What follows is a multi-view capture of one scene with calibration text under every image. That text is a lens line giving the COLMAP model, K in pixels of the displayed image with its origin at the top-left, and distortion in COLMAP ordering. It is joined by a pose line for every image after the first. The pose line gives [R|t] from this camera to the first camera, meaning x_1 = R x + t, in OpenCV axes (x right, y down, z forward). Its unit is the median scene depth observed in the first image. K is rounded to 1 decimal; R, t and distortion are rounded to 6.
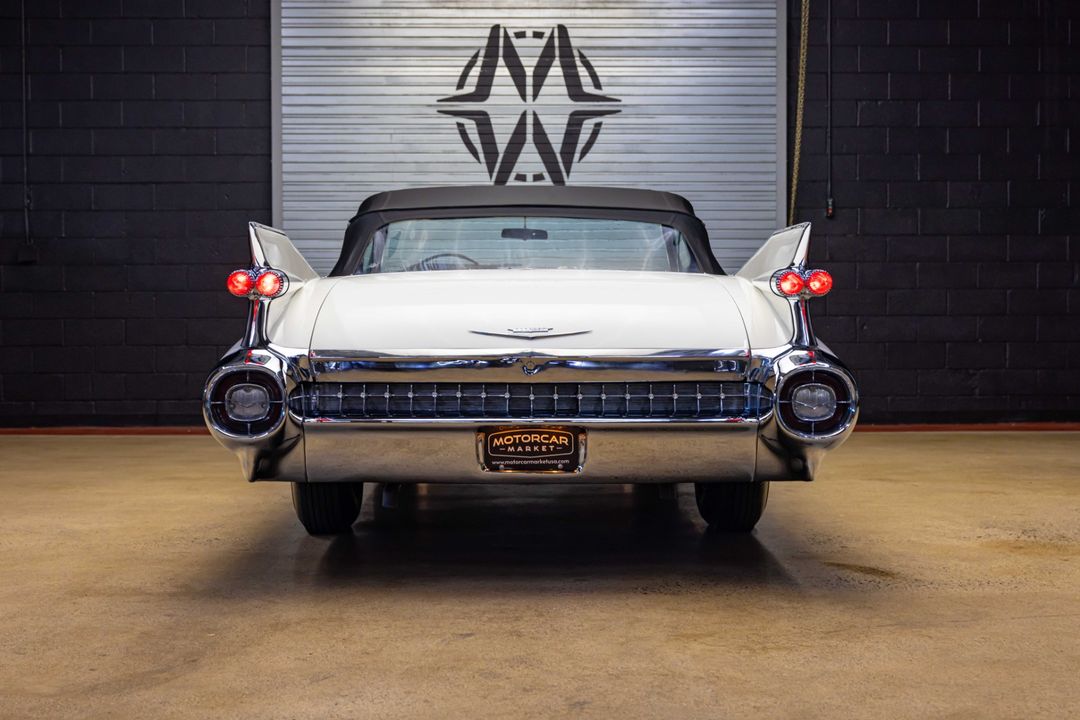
lens RADIAL K [[1662.5, 0, 540.0], [0, 1662.5, 360.0], [0, 0, 1]] dist [0.023137, -0.054298]
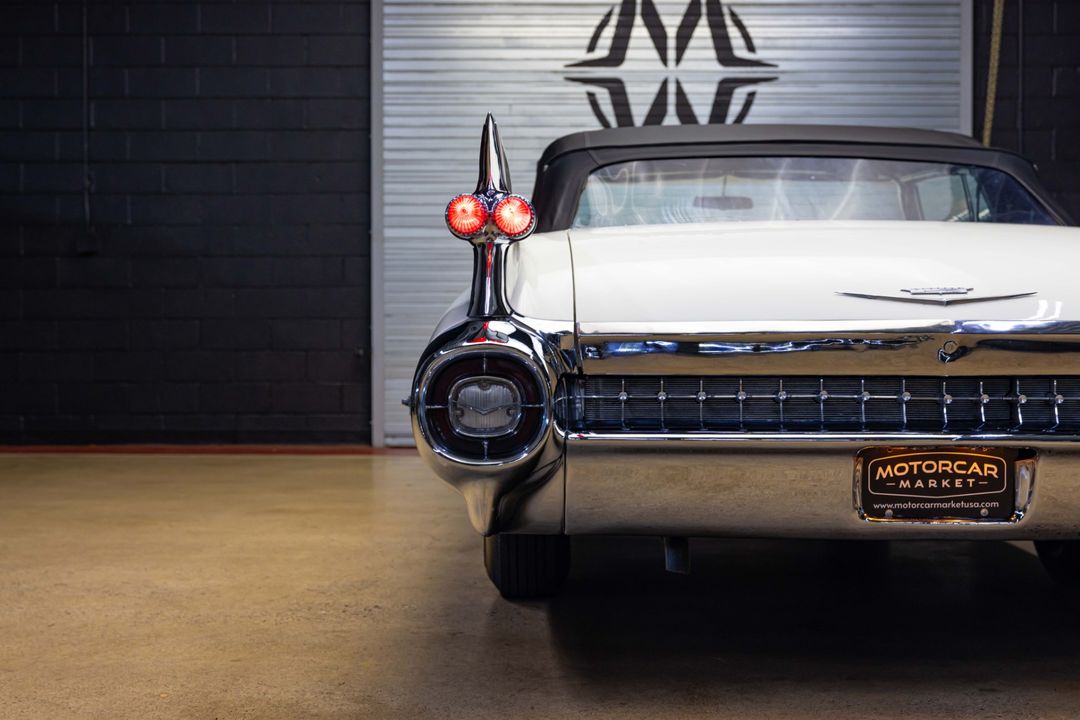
lens RADIAL K [[1583.5, 0, 540.0], [0, 1583.5, 360.0], [0, 0, 1]] dist [0.017011, -0.063826]
pose [[0.999949, 0.002314, -0.009837, -0.080552], [-0.002450, 0.999901, -0.013868, 0.008830], [0.009804, 0.013891, 0.999855, 0.225449]]
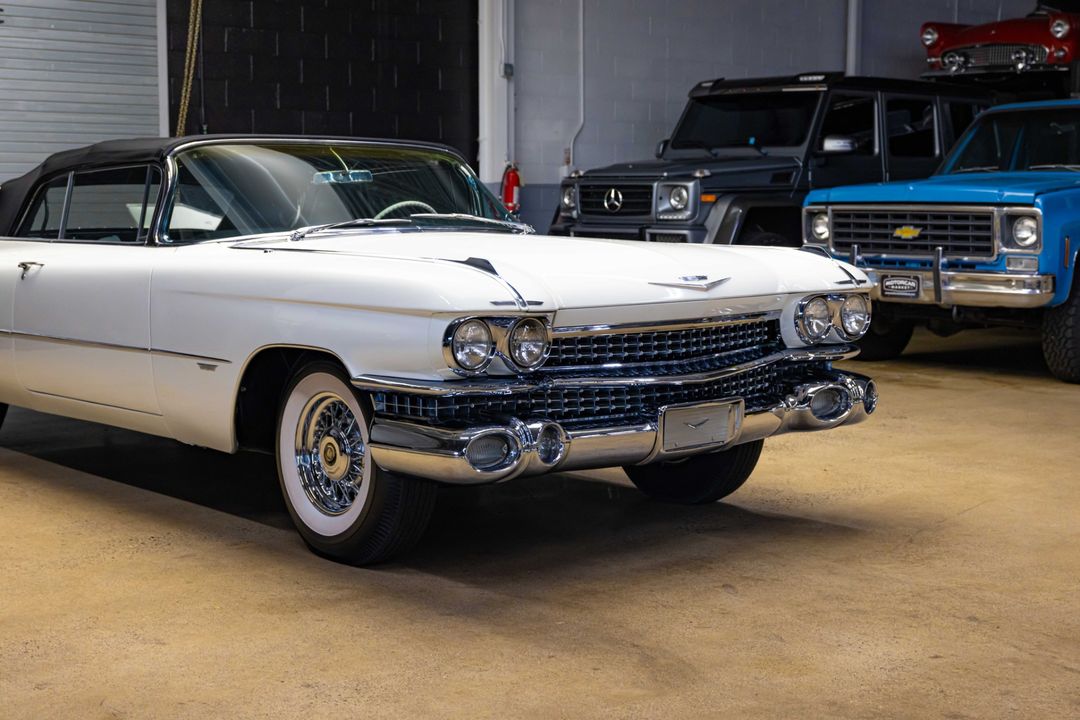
lens RADIAL K [[1662.5, 0, 540.0], [0, 1662.5, 360.0], [0, 0, 1]] dist [0.023137, -0.054298]
pose [[0.758423, -0.062728, 0.648737, -0.414793], [0.014283, 0.996718, 0.079677, -0.038619], [-0.651606, -0.051163, 0.756830, 0.116058]]
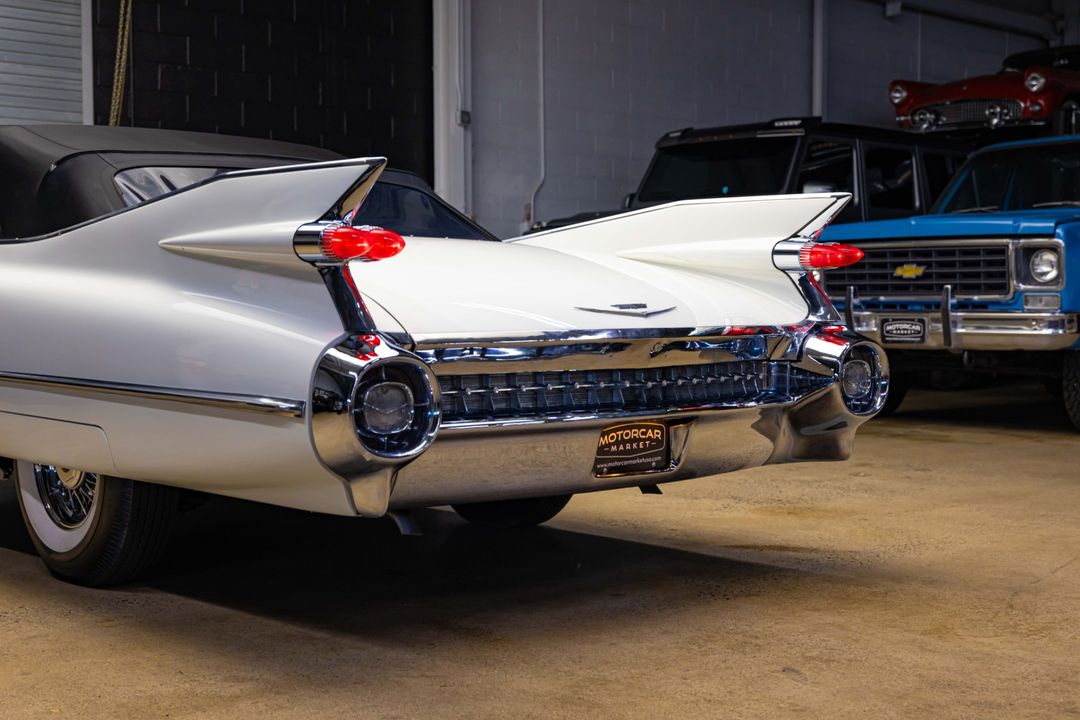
lens RADIAL K [[1583.5, 0, 540.0], [0, 1583.5, 360.0], [0, 0, 1]] dist [0.017011, -0.063826]
pose [[0.738143, -0.029646, 0.673993, -0.317515], [0.019677, 0.999555, 0.022416, -0.005081], [-0.674357, -0.003284, 0.738398, 0.240499]]
